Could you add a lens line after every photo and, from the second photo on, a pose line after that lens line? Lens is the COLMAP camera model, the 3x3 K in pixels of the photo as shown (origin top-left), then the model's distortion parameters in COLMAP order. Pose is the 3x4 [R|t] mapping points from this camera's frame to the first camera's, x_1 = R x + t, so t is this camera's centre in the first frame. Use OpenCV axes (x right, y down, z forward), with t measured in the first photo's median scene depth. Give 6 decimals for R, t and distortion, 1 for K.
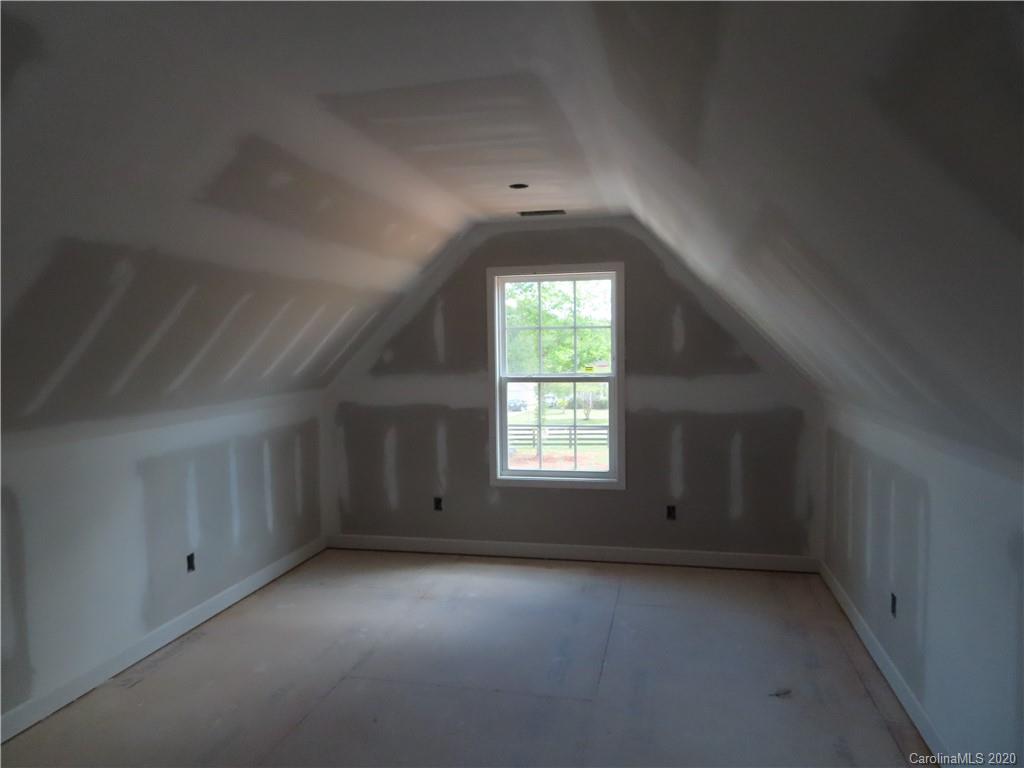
lens RADIAL K [[724.3, 0, 512.0], [0, 724.3, 384.0], [0, 0, 1]] dist [0.000576, -0.000316]
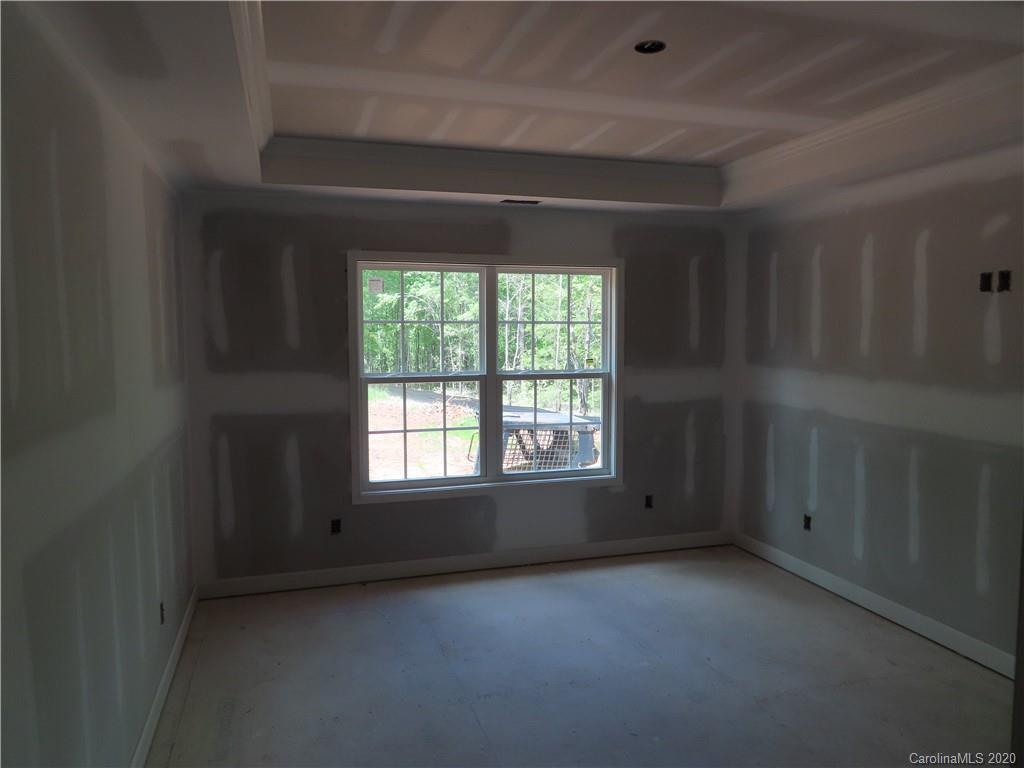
lens RADIAL K [[804.9, 0, 512.0], [0, 804.9, 384.0], [0, 0, 1]] dist [-0.002856, -0.000751]
pose [[0.859007, -0.025296, 0.511339, -0.460658], [0.026818, 0.999631, 0.004400, -0.001516], [-0.511262, 0.009933, 0.859368, 0.092439]]
